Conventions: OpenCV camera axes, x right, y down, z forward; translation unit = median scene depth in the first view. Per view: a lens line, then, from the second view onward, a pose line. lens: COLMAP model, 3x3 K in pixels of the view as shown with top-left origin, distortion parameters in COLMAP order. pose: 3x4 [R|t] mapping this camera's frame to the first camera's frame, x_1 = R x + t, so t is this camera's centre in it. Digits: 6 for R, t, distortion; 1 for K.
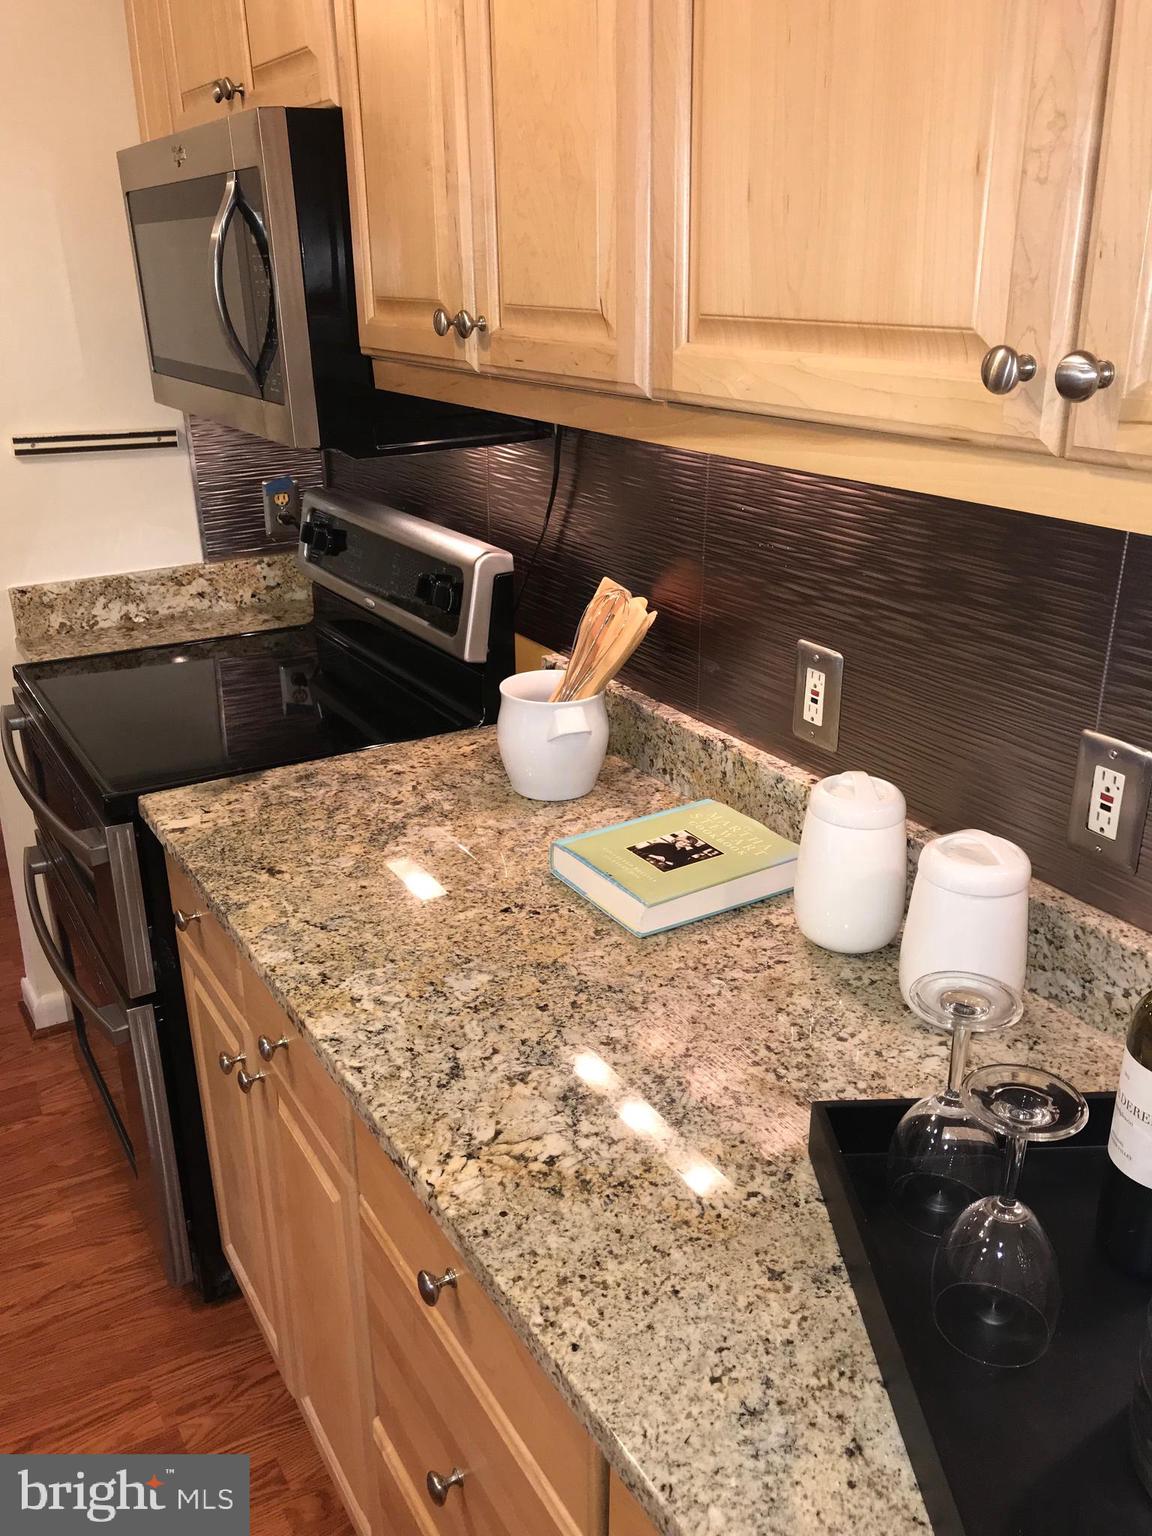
lens RADIAL K [[1268.0, 0, 575.9], [0, 1268.0, 750.6], [0, 0, 1]] dist [0.047557, -0.003227]
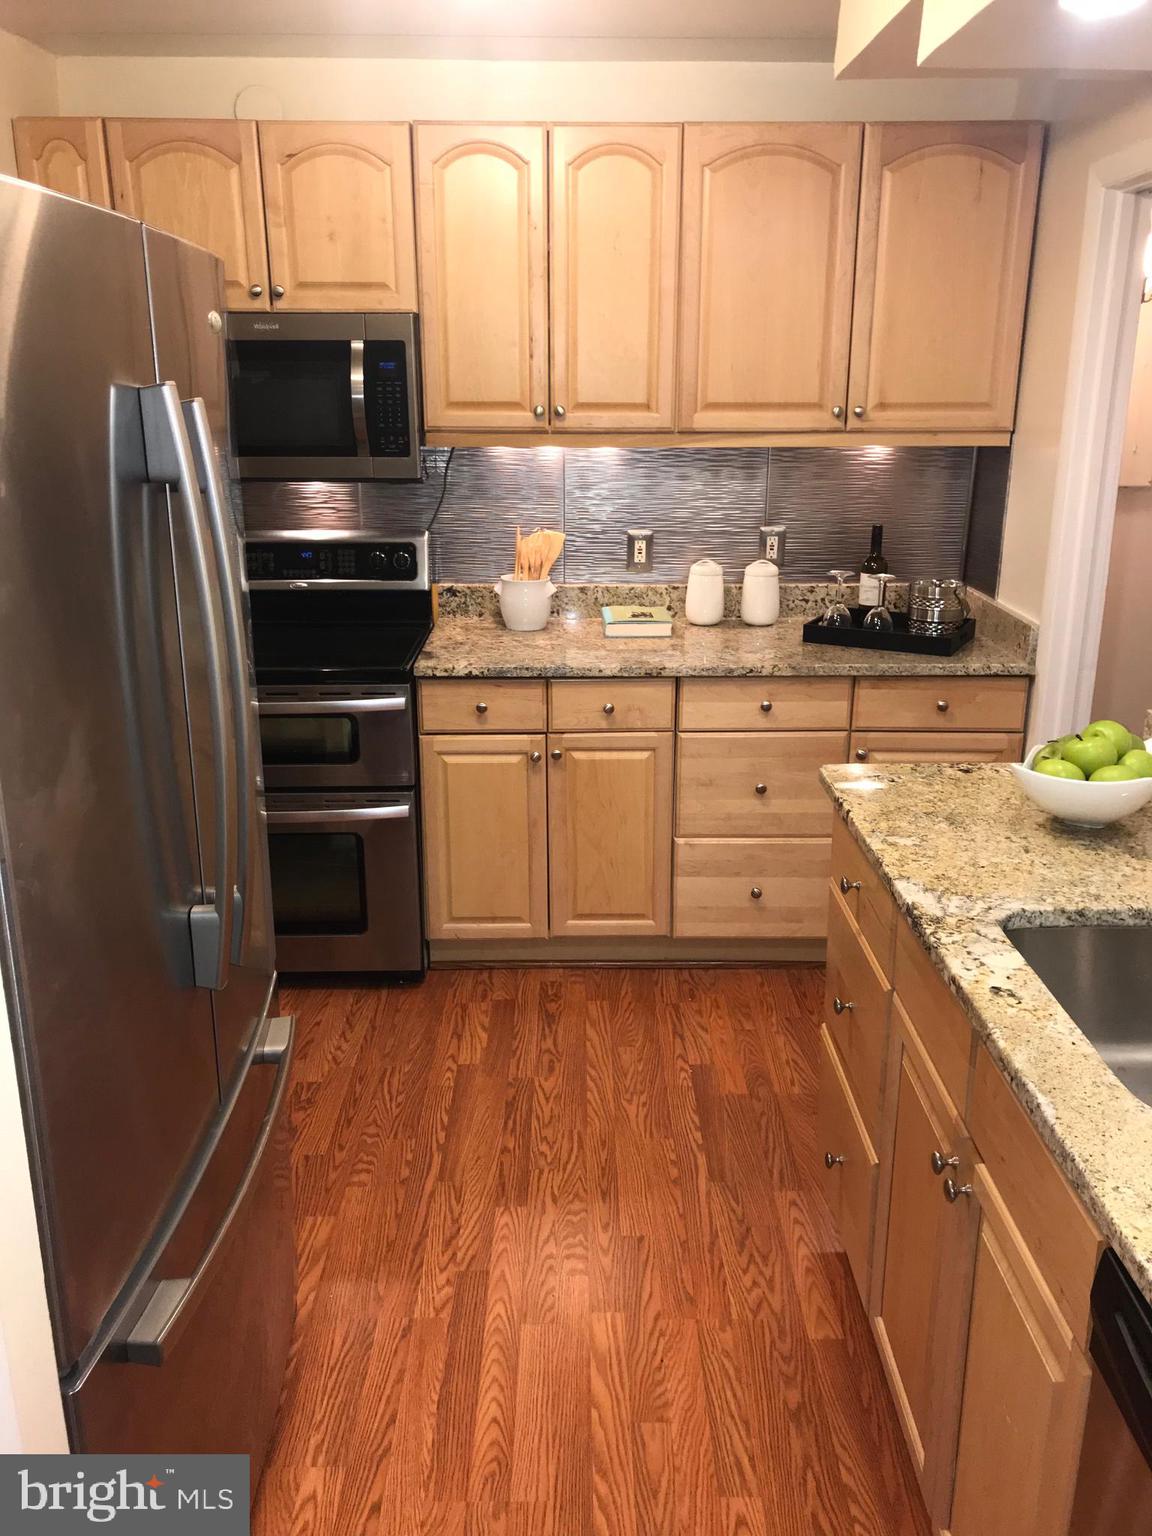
lens RADIAL K [[1272.9, 0, 588.7], [0, 1272.9, 769.8], [0, 0, 1]] dist [0.115489, -0.246082]
pose [[0.510851, -0.261932, 0.818793, -2.072650], [0.304074, 0.945936, 0.112891, 0.051660], [-0.804096, 0.191304, 0.562879, -0.276970]]
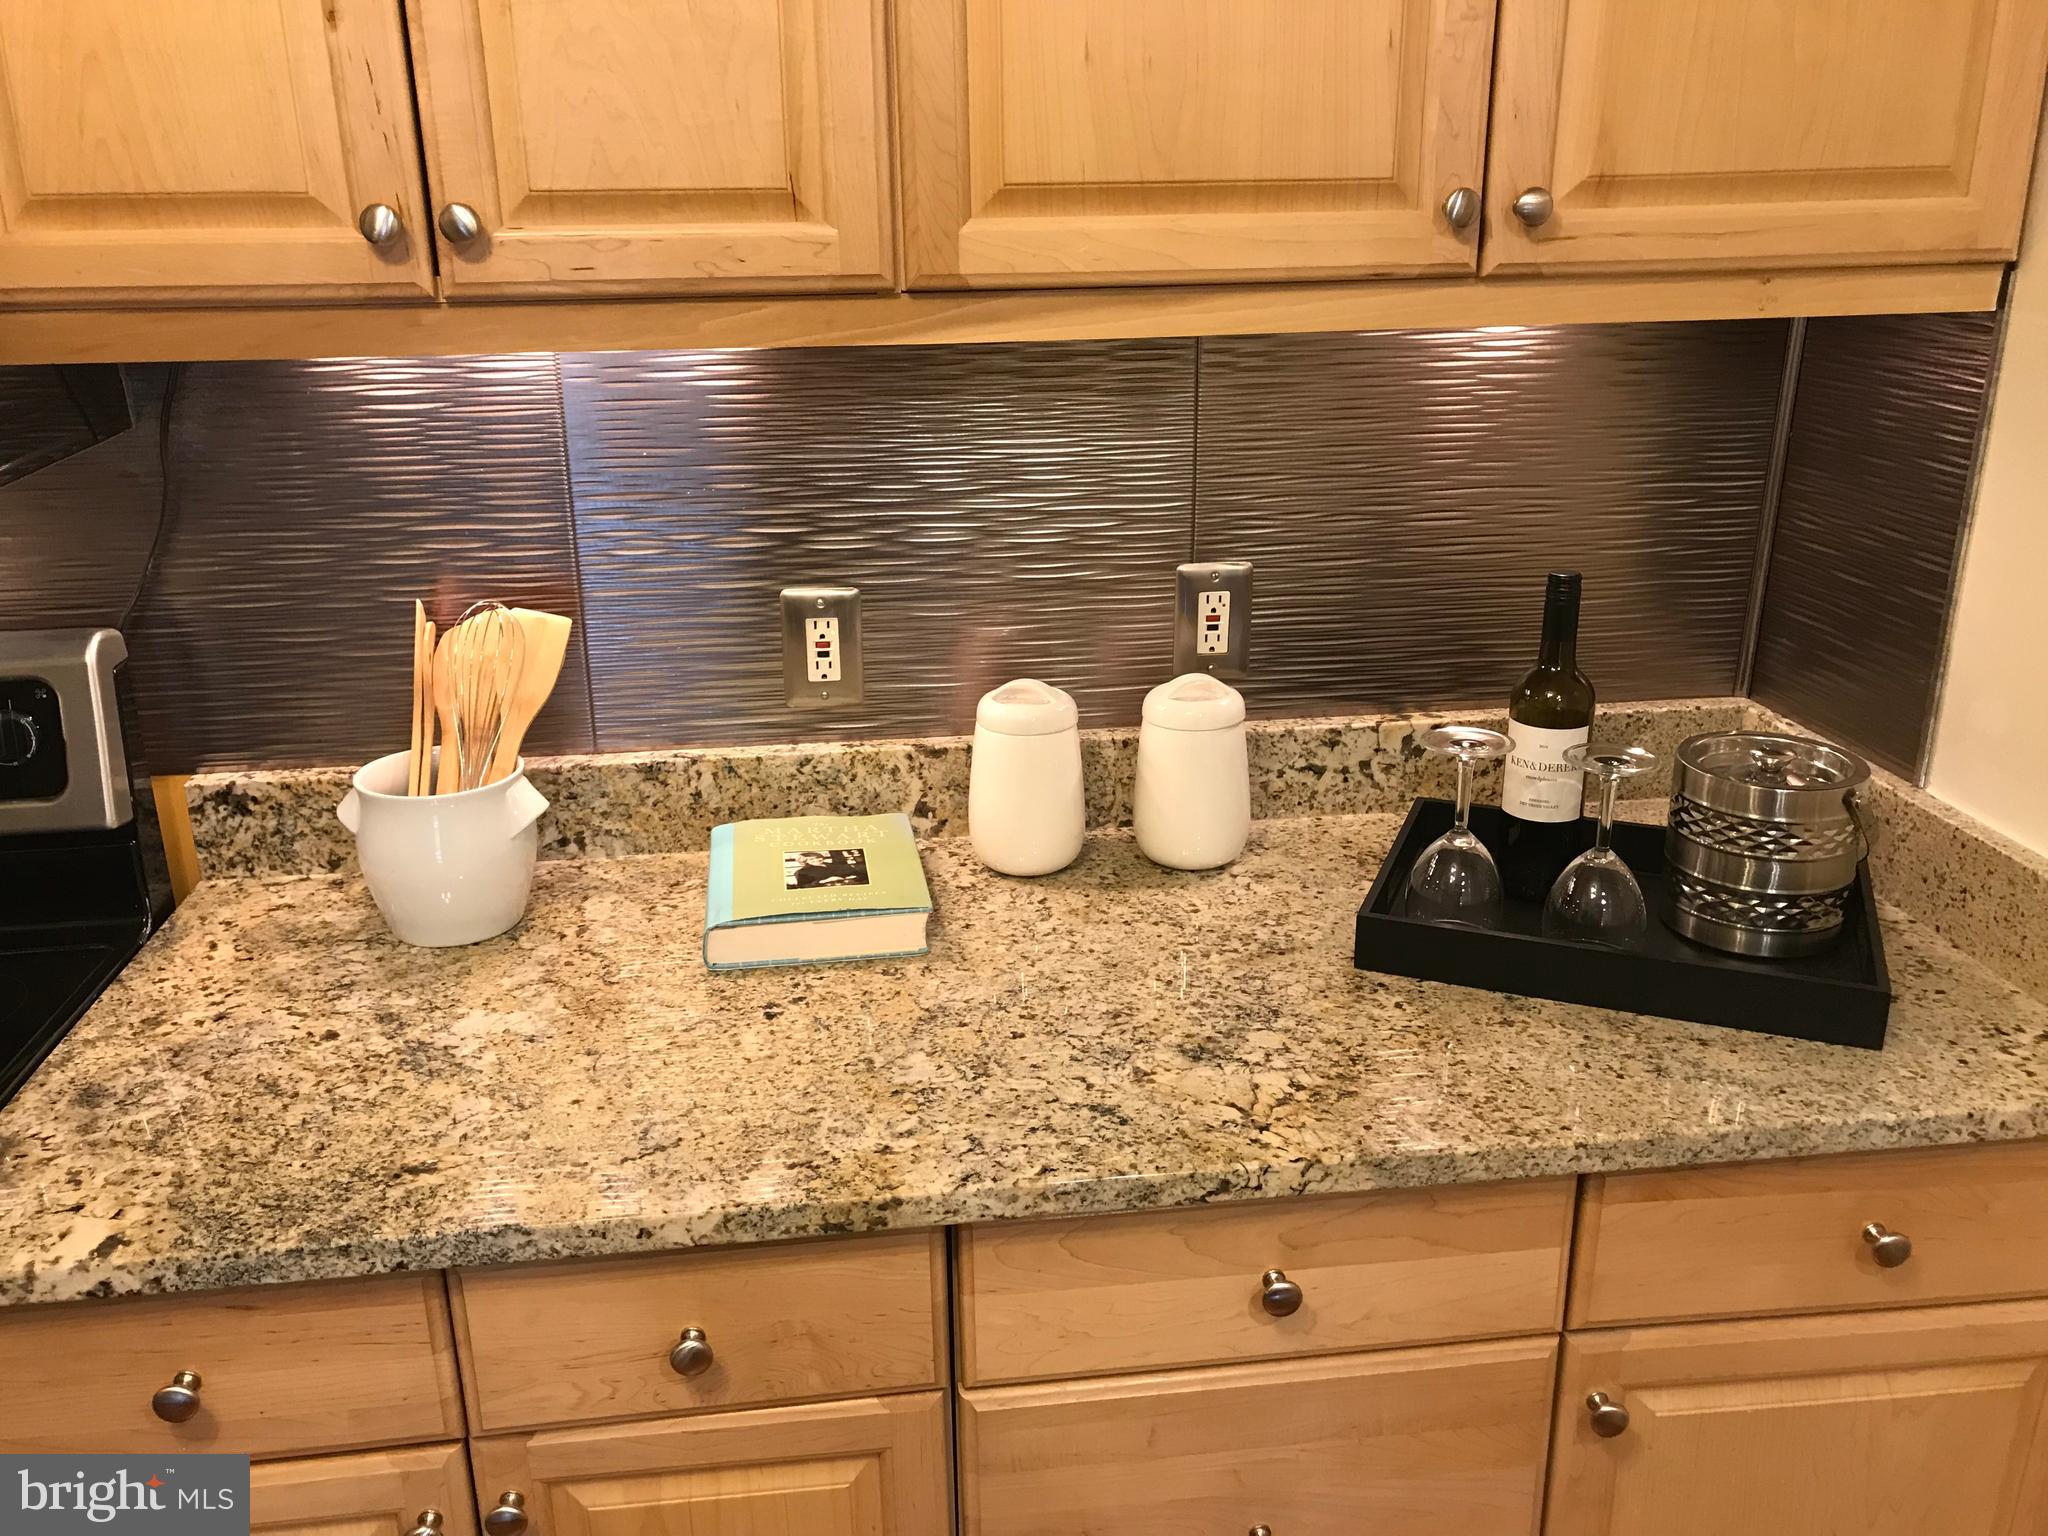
lens RADIAL K [[1697.2, 0, 1024.0], [0, 1697.2, 768.0], [0, 0, 1]] dist [0.115489, -0.246082]
pose [[0.414741, -0.307468, 0.856419, -0.747174], [0.336556, 0.926272, 0.169562, -0.115782], [-0.845411, 0.217909, 0.487643, 0.350585]]
